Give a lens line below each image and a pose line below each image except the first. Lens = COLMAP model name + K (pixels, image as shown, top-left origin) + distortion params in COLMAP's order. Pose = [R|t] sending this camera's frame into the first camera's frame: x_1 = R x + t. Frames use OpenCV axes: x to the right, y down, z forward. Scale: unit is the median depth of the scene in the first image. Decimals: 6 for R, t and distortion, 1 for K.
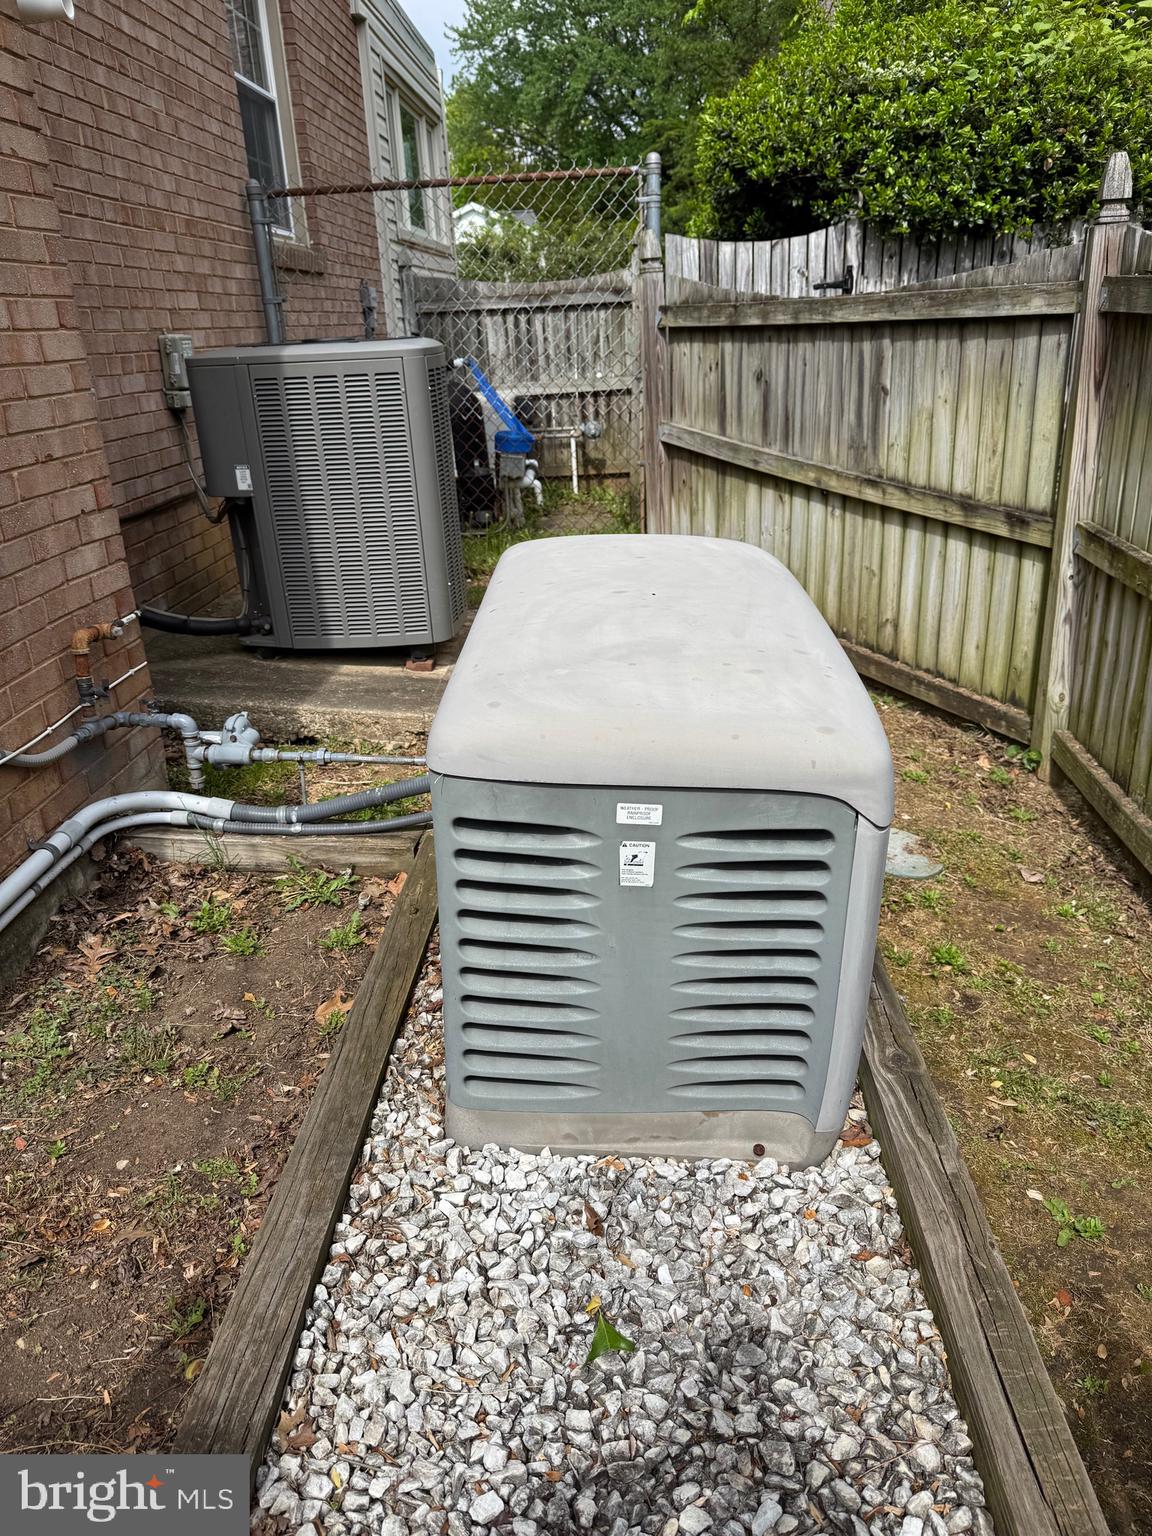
lens RADIAL K [[1097.2, 0, 576.0], [0, 1097.2, 768.0], [0, 0, 1]] dist [-0.003339, -0.001443]
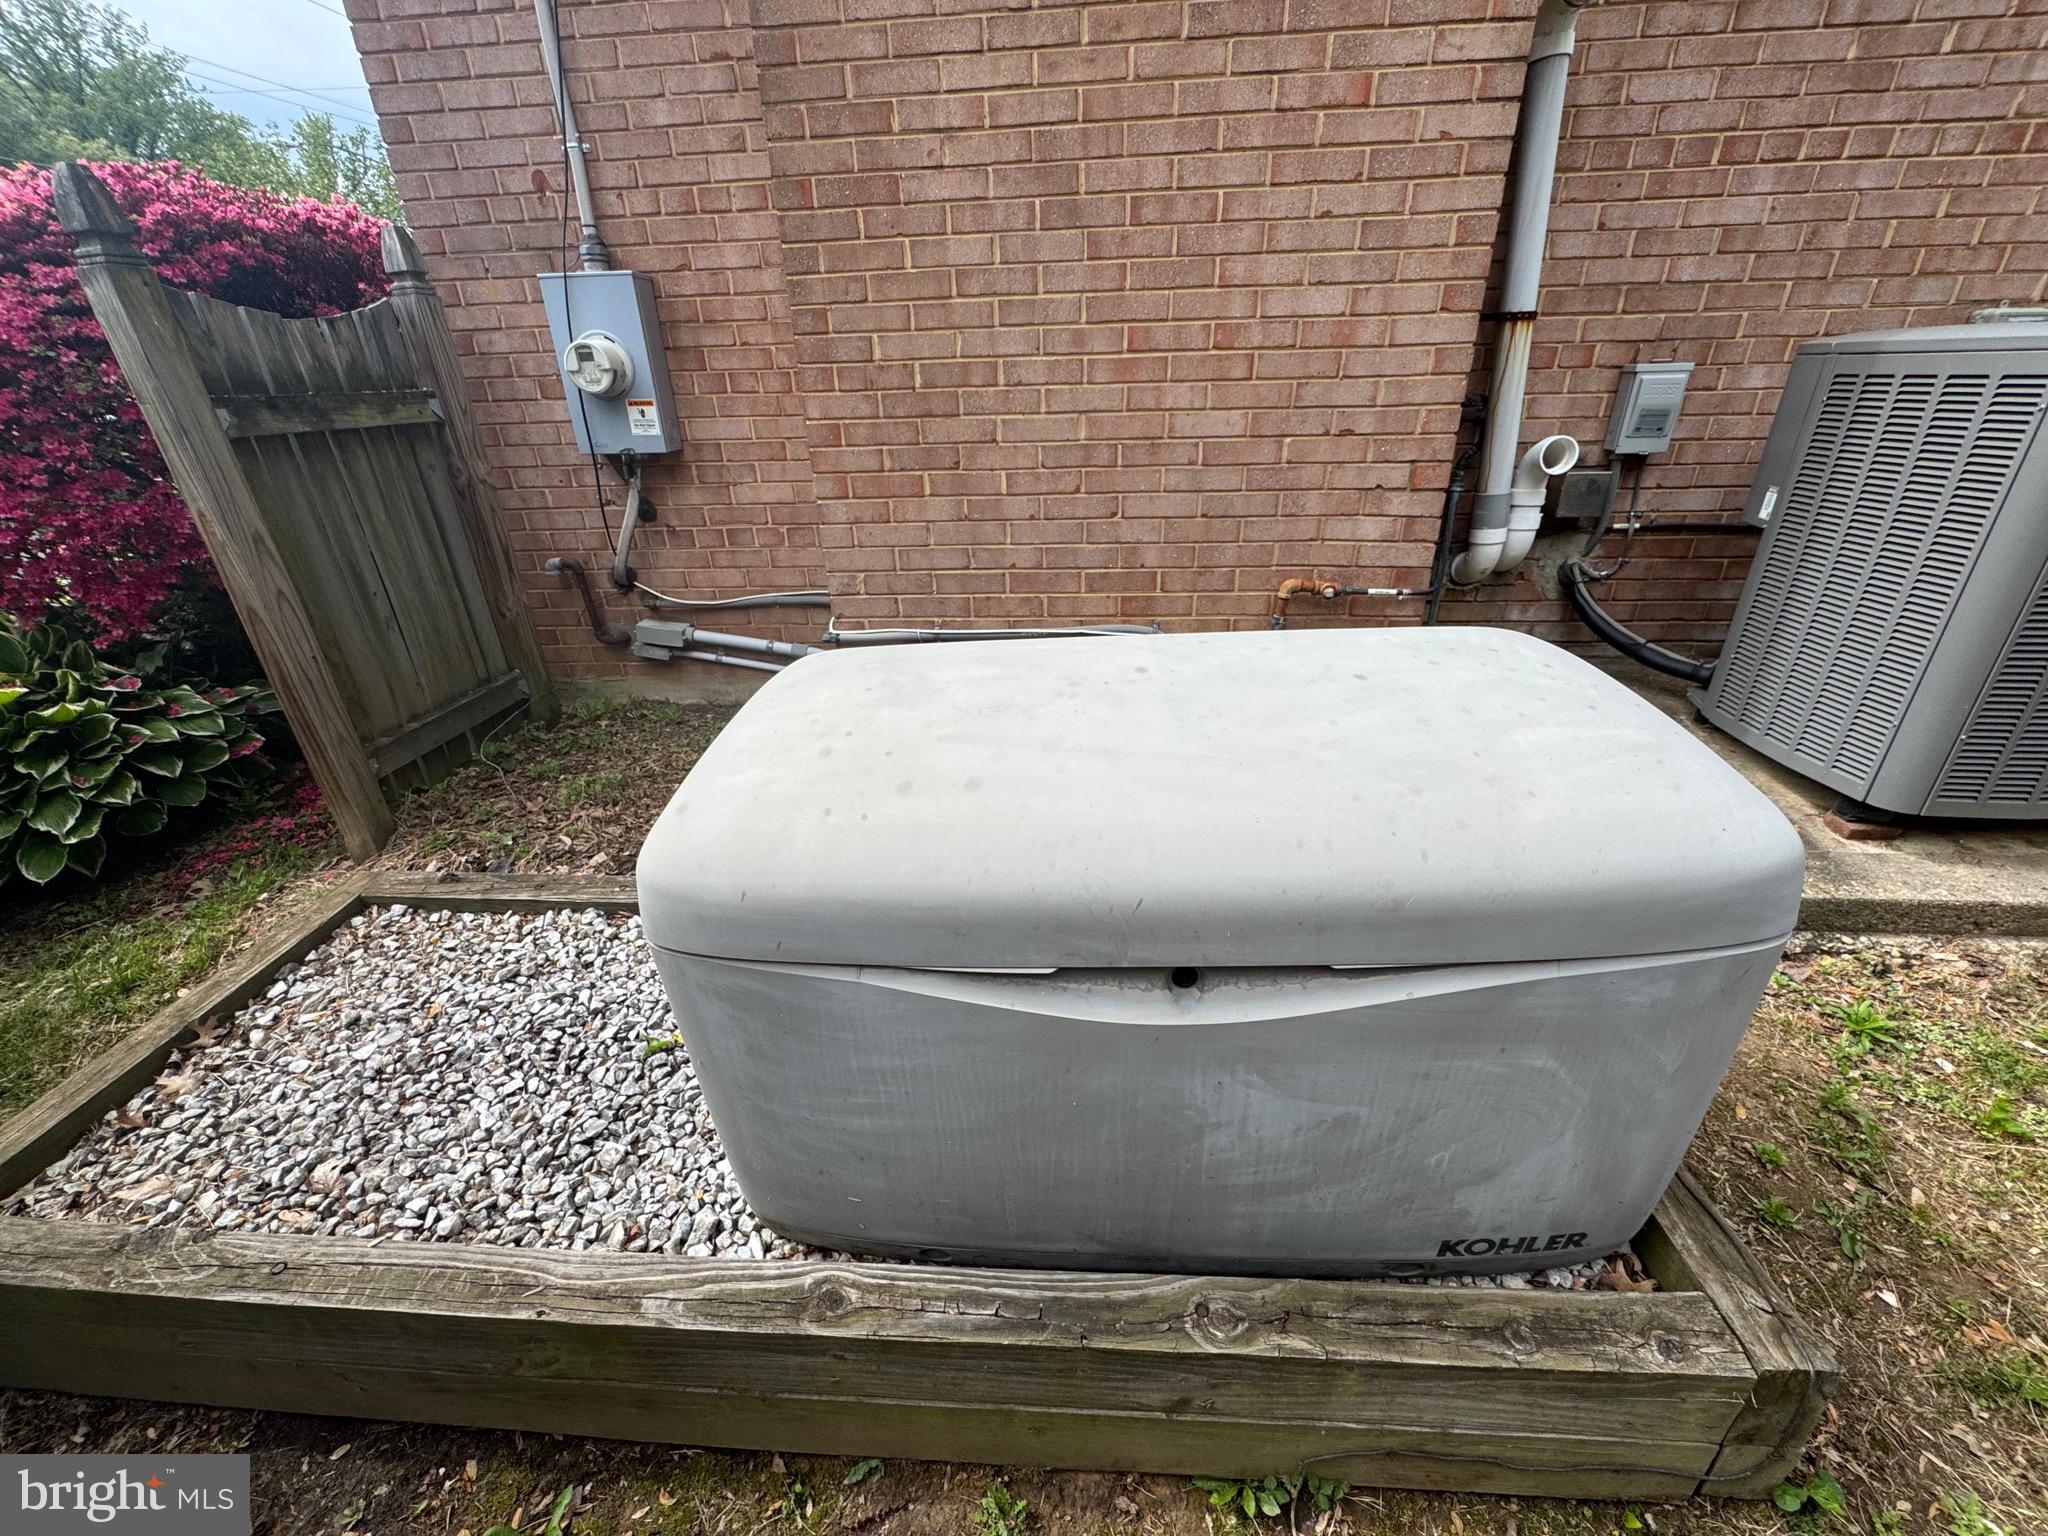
lens RADIAL K [[815.3, 0, 1024.0], [0, 815.3, 768.0], [0, 0, 1]] dist [-0.000126, -0.000682]
pose [[-0.013214, 0.475421, -0.879659, 0.325865], [-0.353904, 0.820567, 0.448800, -0.187196], [0.935188, 0.317246, 0.157410, 0.478302]]
